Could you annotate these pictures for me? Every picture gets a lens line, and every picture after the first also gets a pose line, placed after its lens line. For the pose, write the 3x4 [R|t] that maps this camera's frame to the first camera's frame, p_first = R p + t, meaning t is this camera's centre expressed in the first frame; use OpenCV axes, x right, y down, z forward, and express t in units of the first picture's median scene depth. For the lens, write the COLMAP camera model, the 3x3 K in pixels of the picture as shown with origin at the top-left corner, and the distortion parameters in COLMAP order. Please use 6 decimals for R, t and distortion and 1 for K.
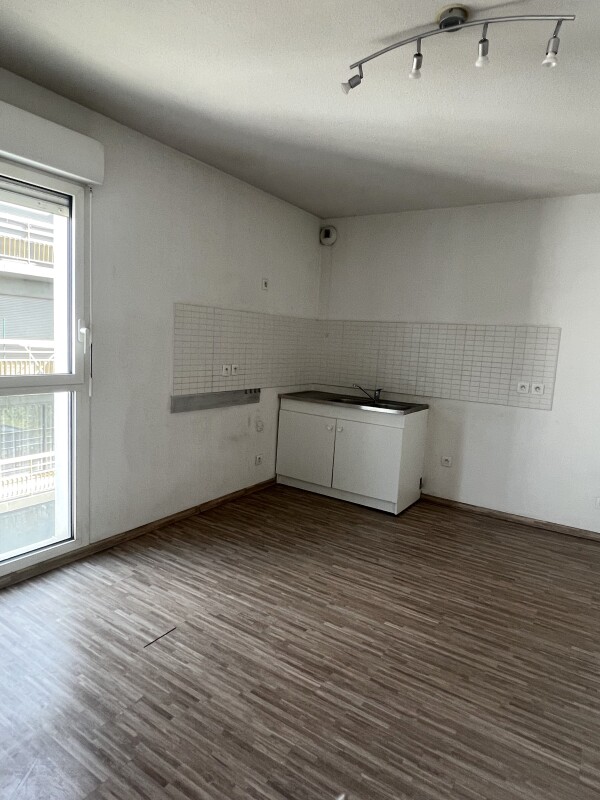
lens RADIAL K [[477.7, 0, 300.9], [0, 477.7, 400.2], [0, 0, 1]] dist [-0.003626, -0.000046]
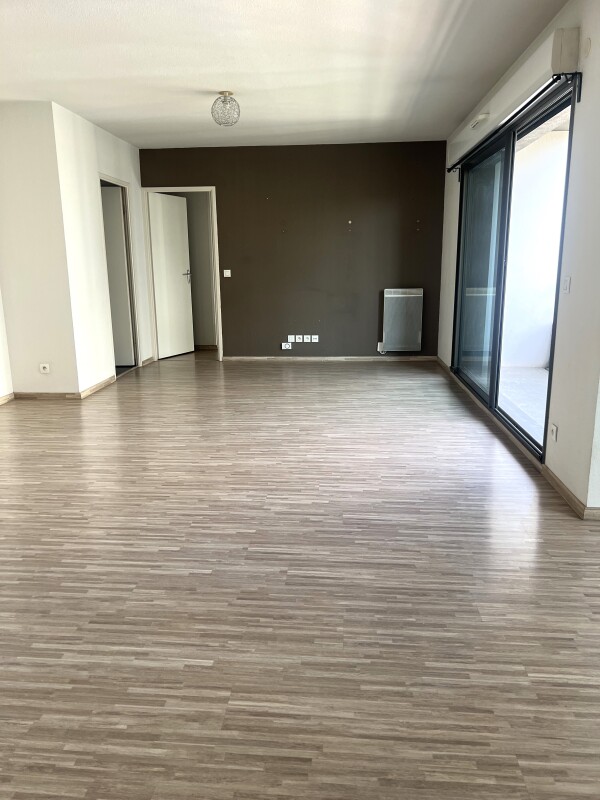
lens RADIAL K [[601.4, 0, 298.1], [0, 601.4, 401.2], [0, 0, 1]] dist [0.042703, -0.002194]
pose [[-0.874805, 0.064227, -0.480199, 0.875178], [-0.097349, 0.947655, 0.304096, -0.086024], [0.474594, 0.312771, -0.822760, 1.621536]]
